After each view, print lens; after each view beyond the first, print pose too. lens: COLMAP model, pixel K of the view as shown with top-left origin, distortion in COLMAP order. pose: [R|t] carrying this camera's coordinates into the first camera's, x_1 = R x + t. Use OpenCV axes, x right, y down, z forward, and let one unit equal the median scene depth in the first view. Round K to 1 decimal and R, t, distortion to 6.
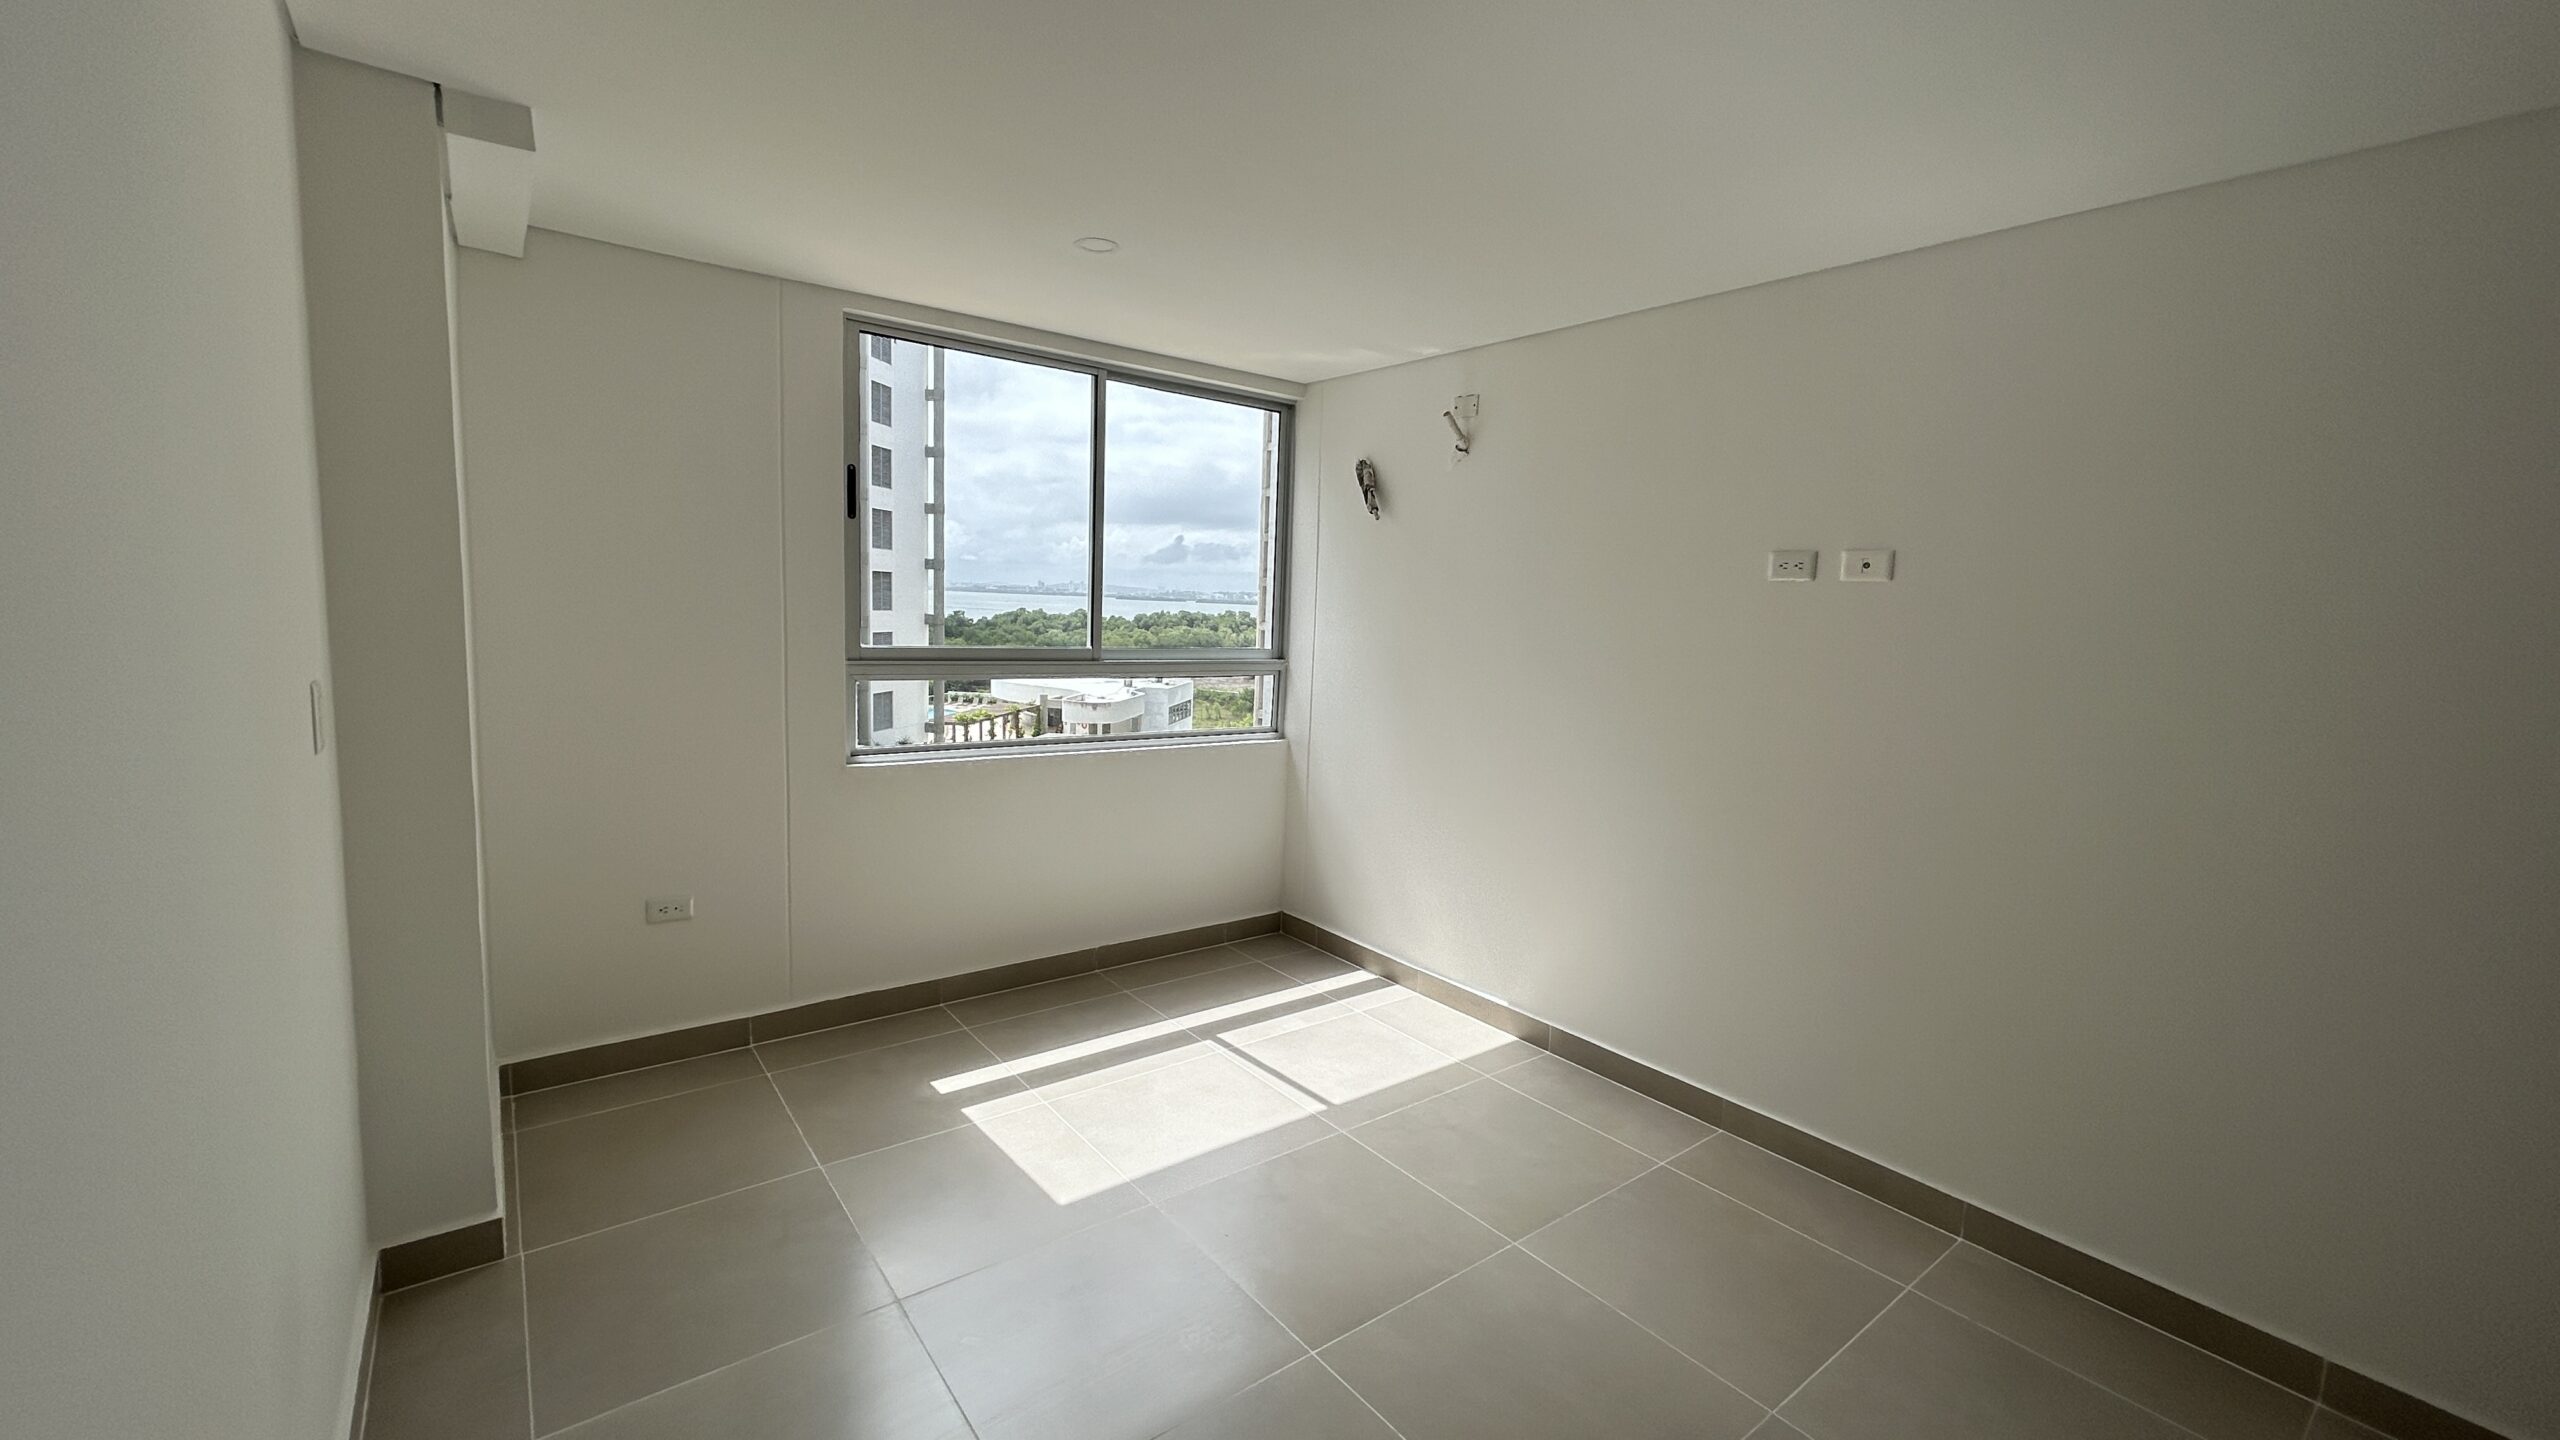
lens RADIAL K [[1027.9, 0, 1279.8], [0, 1027.9, 722.5], [0, 0, 1]] dist [-0.005042, -0.000409]
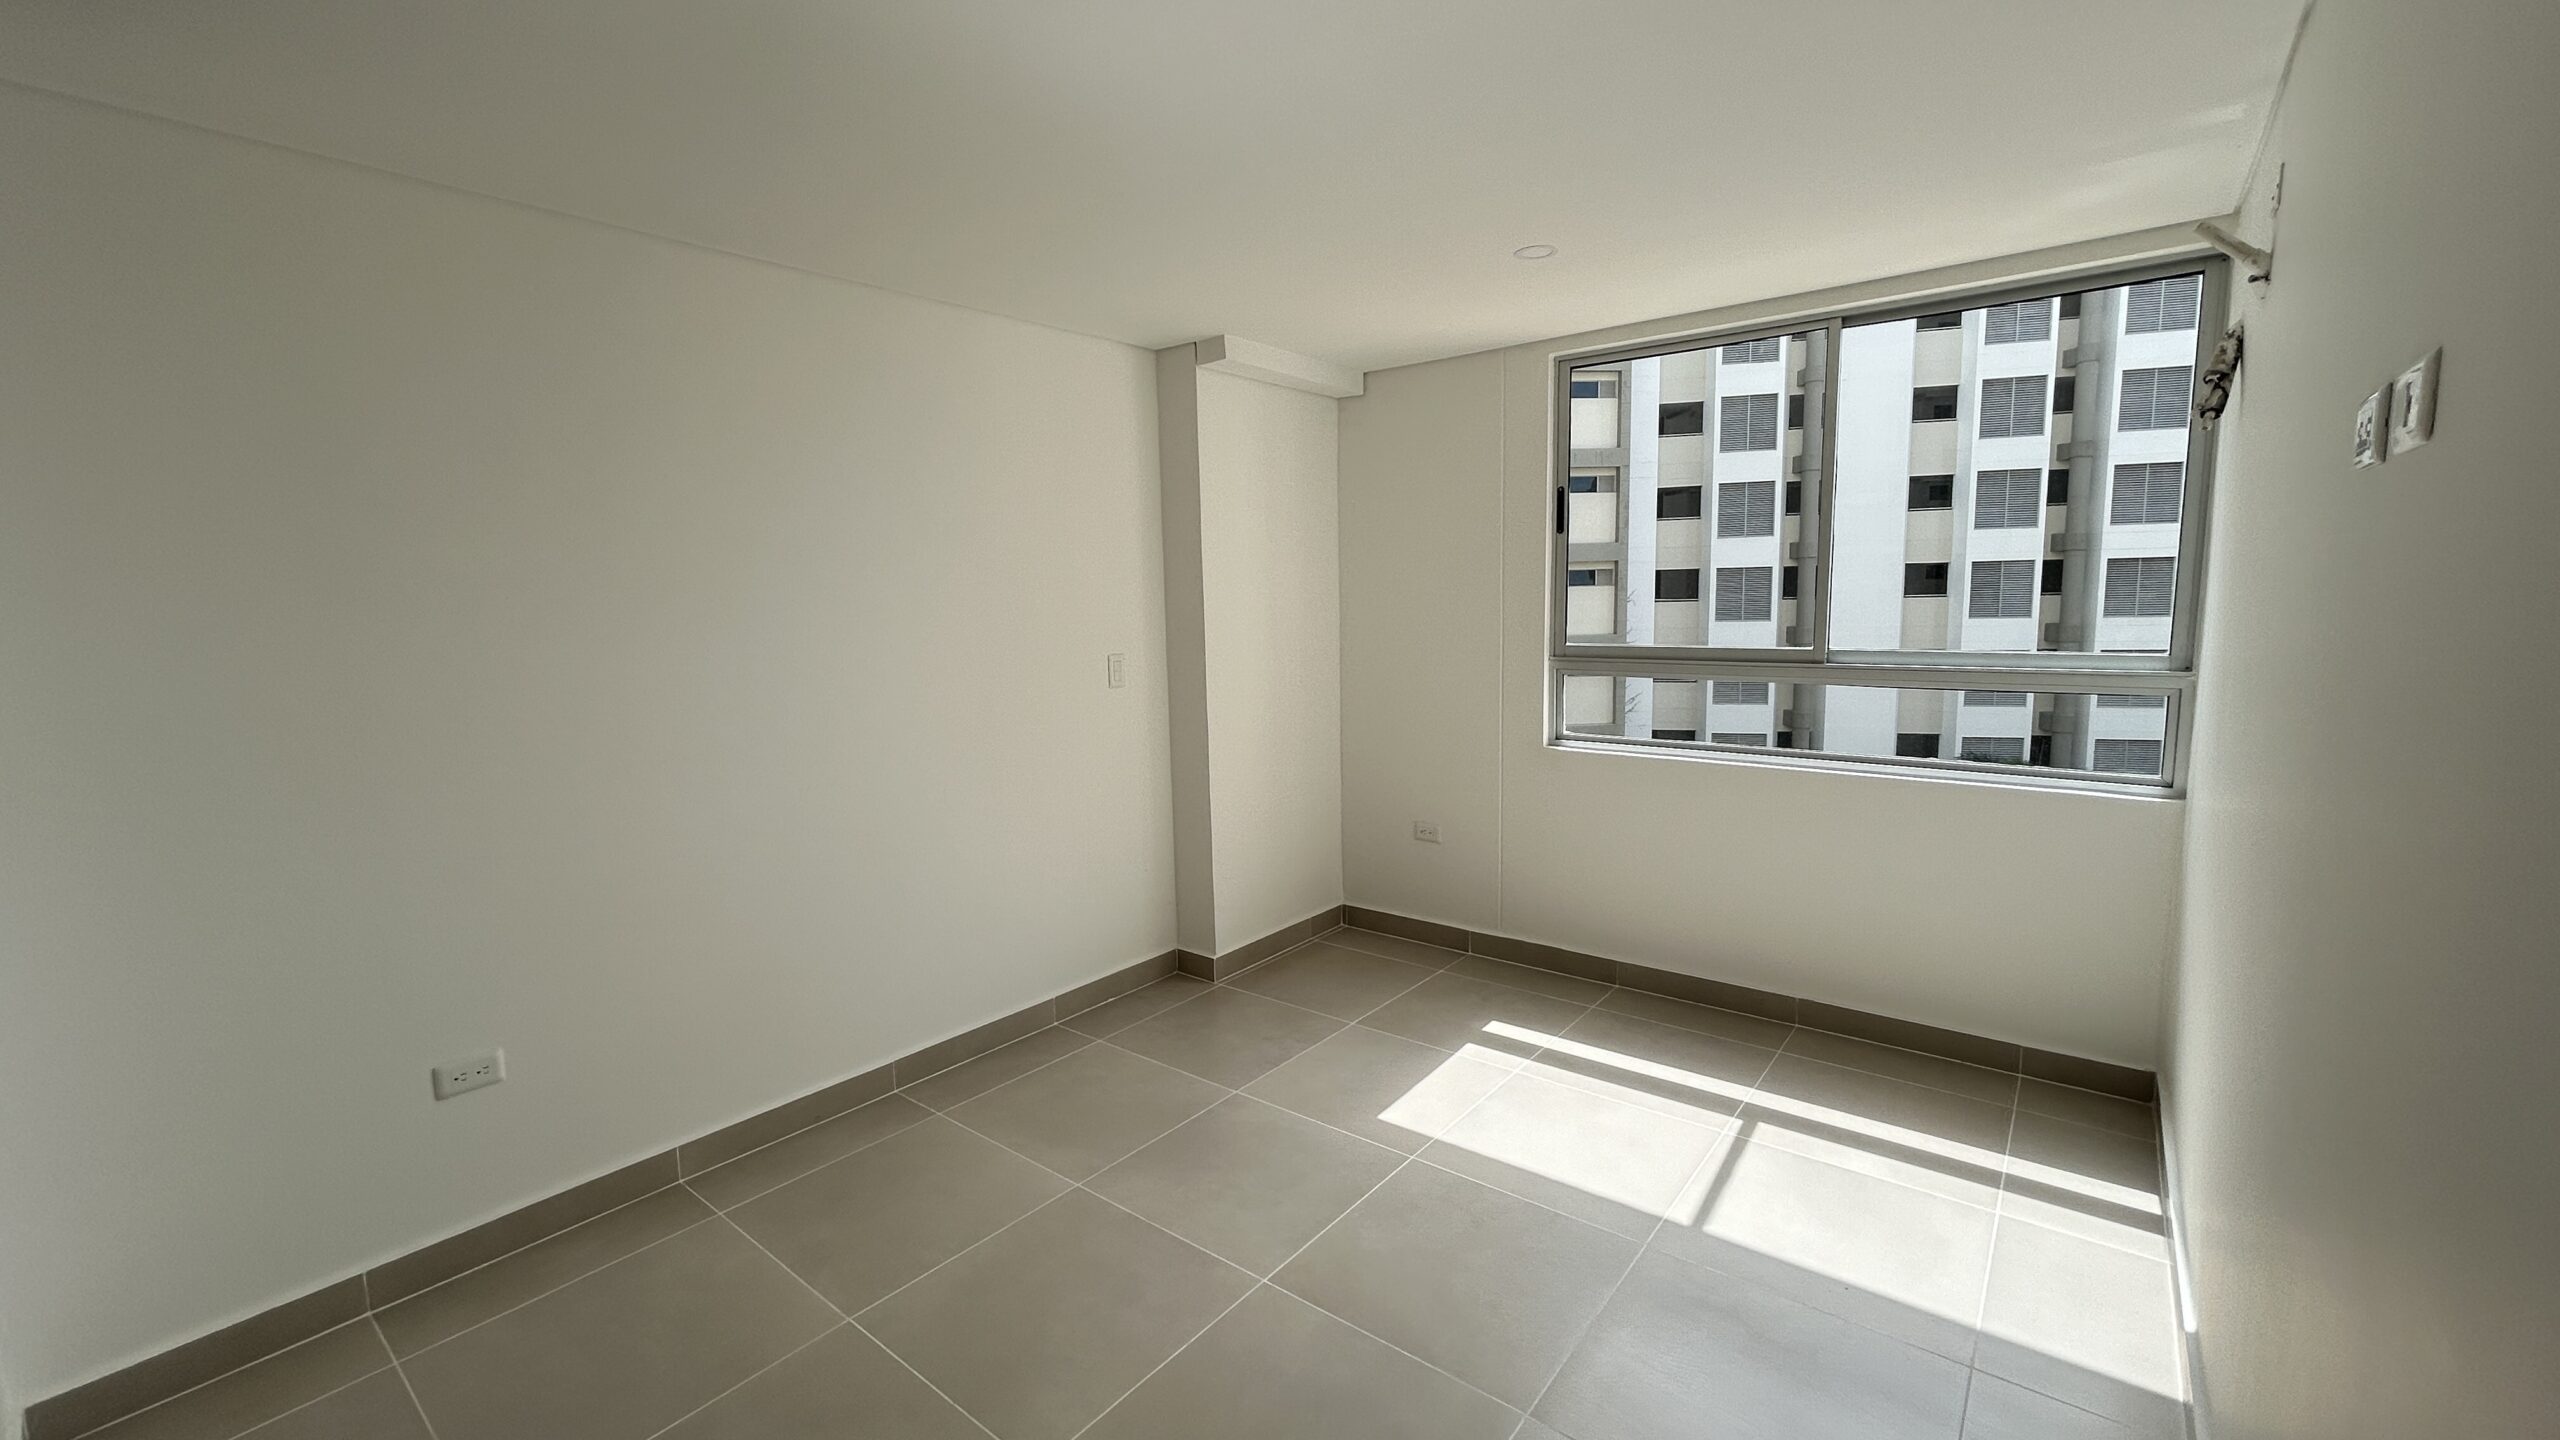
lens RADIAL K [[1027.9, 0, 1304.3], [0, 1027.9, 733.4], [0, 0, 1]] dist [-0.005042, -0.000409]
pose [[0.240076, 0.086241, -0.966916, 0.143139], [-0.082939, 0.994226, 0.068084, -0.006837], [0.967205, 0.063850, 0.245842, 0.099669]]
